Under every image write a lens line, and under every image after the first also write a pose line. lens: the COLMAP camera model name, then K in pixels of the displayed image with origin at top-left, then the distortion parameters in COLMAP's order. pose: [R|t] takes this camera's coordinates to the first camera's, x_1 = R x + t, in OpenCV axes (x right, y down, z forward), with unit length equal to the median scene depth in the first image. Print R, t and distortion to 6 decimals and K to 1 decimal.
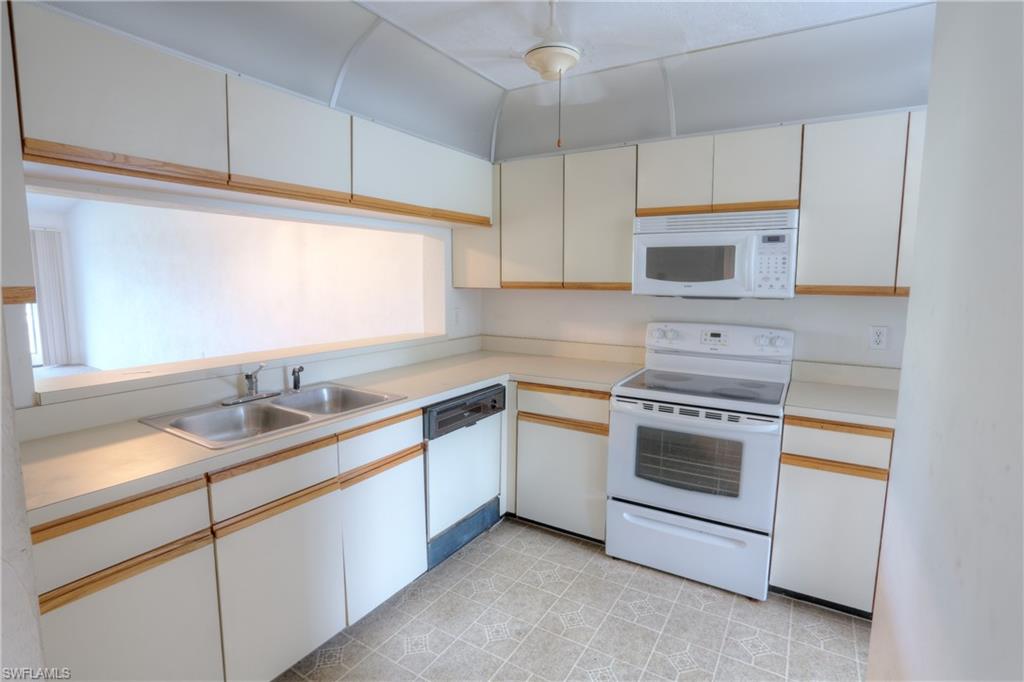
lens RADIAL K [[506.2, 0, 514.3], [0, 506.2, 339.7], [0, 0, 1]] dist [-0.040595, 0.006819]
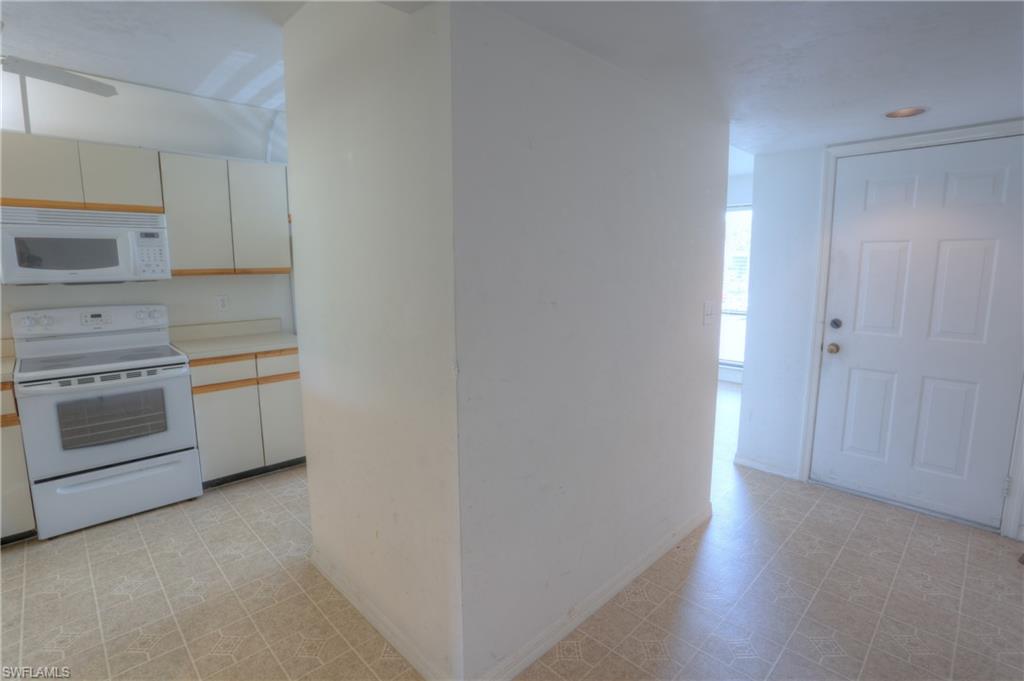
lens RADIAL K [[506.2, 0, 522.5], [0, 506.2, 336.7], [0, 0, 1]] dist [-0.040595, 0.006819]
pose [[0.239994, -0.144281, 0.959993, -0.504990], [0.125723, 0.985185, 0.116637, 0.032346], [-0.962599, 0.092700, 0.254578, -0.242448]]
